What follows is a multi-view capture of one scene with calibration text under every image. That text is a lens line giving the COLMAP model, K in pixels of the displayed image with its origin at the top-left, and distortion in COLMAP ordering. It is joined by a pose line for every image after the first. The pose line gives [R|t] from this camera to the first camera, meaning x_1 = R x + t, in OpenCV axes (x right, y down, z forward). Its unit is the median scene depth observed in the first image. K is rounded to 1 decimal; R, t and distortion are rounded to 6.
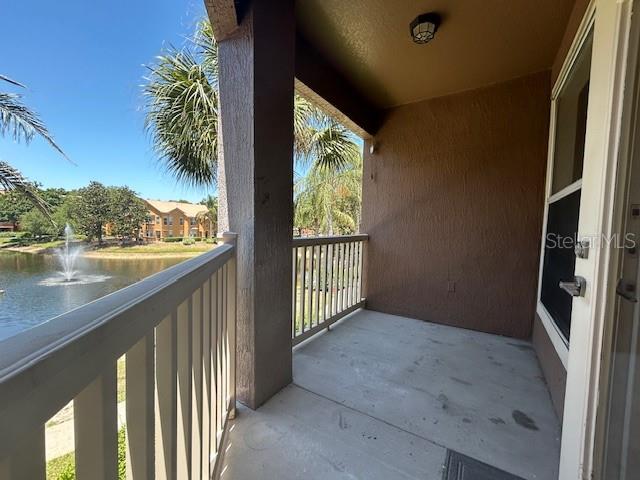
lens RADIAL K [[258.8, 0, 316.4], [0, 258.8, 237.7], [0, 0, 1]] dist [0.004527, 0.000716]
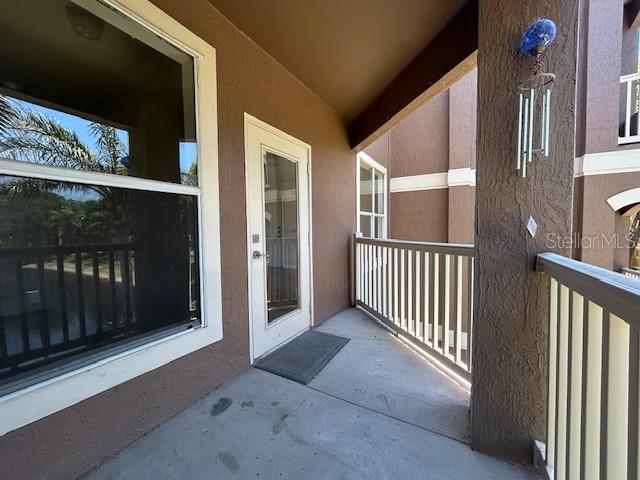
lens RADIAL K [[258.8, 0, 322.0], [0, 258.8, 239.0], [0, 0, 1]] dist [0.004527, 0.000716]
pose [[-0.995857, -0.013593, -0.089907, 0.058491], [-0.022265, 0.995116, 0.096167, -0.012112], [0.088161, 0.097771, -0.991296, 0.244464]]
